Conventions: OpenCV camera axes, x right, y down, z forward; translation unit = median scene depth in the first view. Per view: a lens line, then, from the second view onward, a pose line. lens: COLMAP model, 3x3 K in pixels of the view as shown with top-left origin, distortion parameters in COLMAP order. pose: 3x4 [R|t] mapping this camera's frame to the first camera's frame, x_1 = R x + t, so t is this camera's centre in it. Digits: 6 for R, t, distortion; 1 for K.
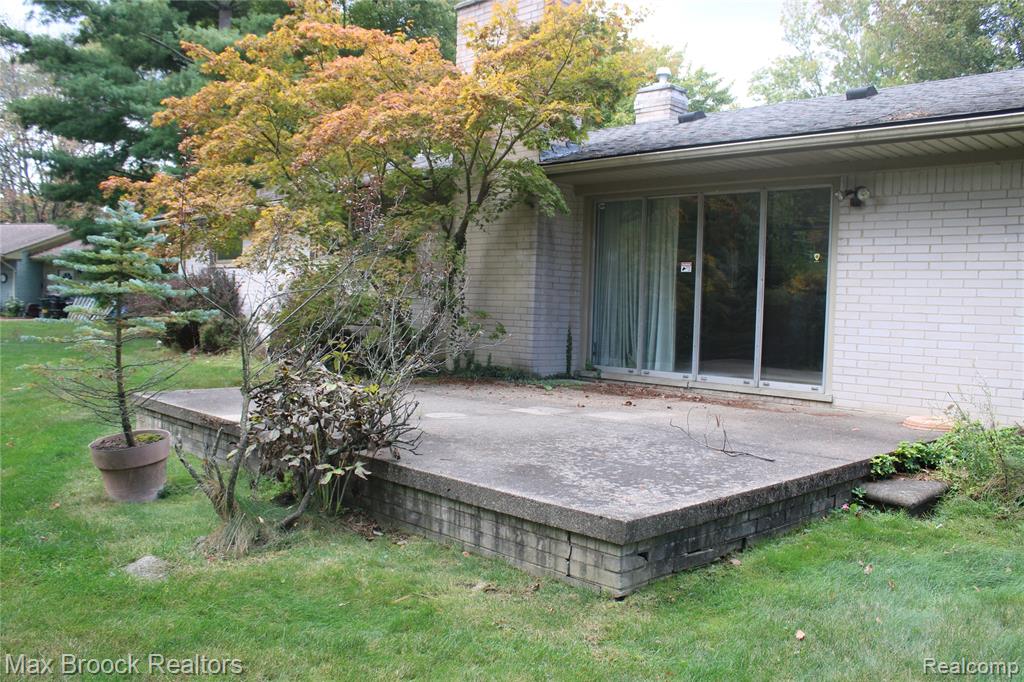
lens RADIAL K [[873.1, 0, 508.0], [0, 873.1, 337.1], [0, 0, 1]] dist [-0.108597, 0.018292]
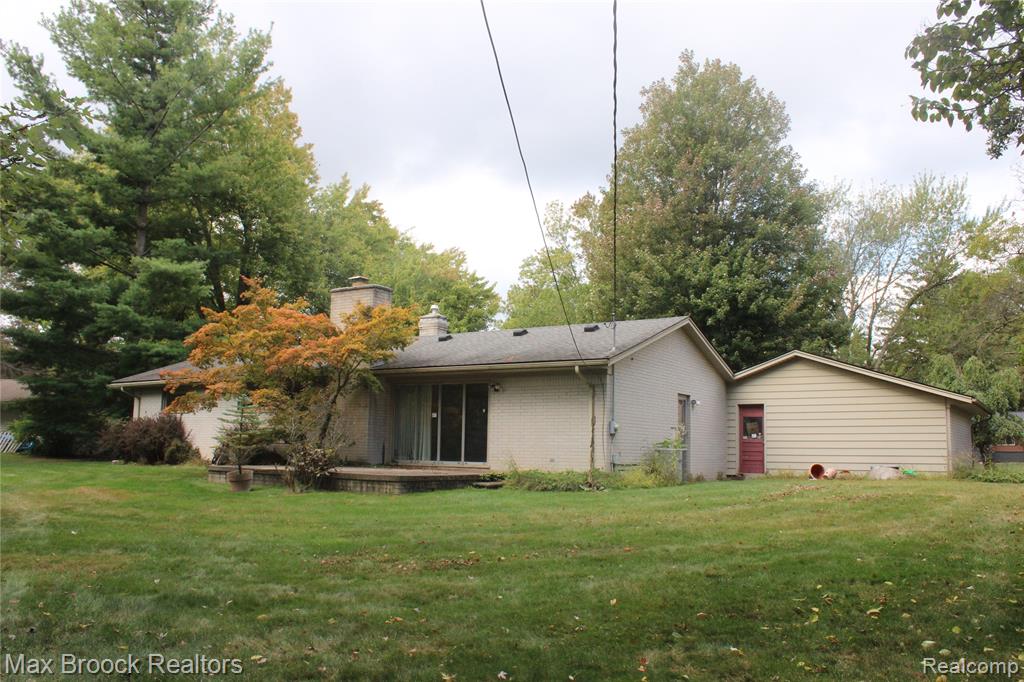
lens RADIAL K [[873.1, 0, 508.0], [0, 873.1, 337.1], [0, 0, 1]] dist [-0.108597, 0.018292]
pose [[0.976036, 0.016140, 0.217011, -0.106610], [0.019556, 0.986705, -0.161343, 0.089675], [-0.216730, 0.161720, 0.962743, -1.256210]]
